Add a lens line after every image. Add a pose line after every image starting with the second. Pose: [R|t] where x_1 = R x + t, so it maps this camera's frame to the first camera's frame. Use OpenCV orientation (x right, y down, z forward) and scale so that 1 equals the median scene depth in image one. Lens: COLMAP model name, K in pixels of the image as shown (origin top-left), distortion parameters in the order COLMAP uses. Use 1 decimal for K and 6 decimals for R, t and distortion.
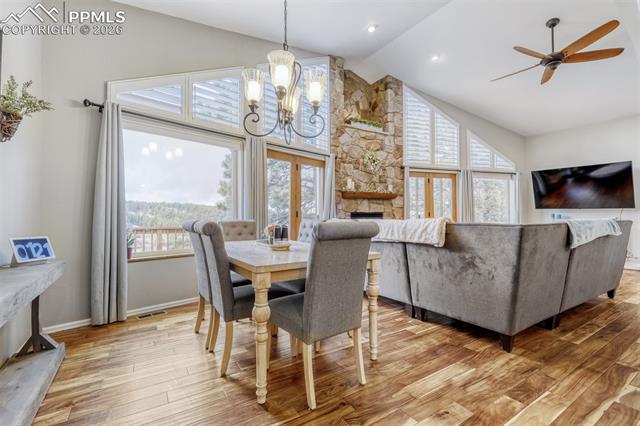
lens RADIAL K [[284.2, 0, 319.3], [0, 284.2, 210.5], [0, 0, 1]] dist [0.001187, 0.000648]
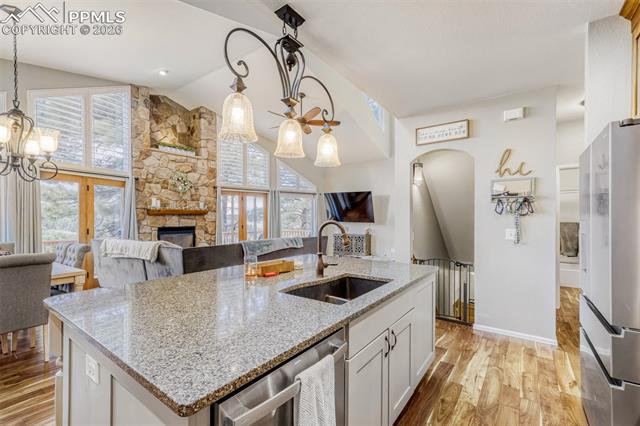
lens RADIAL K [[284.2, 0, 318.2], [0, 284.2, 219.8], [0, 0, 1]] dist [0.001187, 0.000648]
pose [[0.930096, 0.000343, 0.367316, 0.266521], [-0.010021, 0.999651, 0.024440, -0.052418], [-0.367180, -0.026413, 0.929775, -0.258147]]
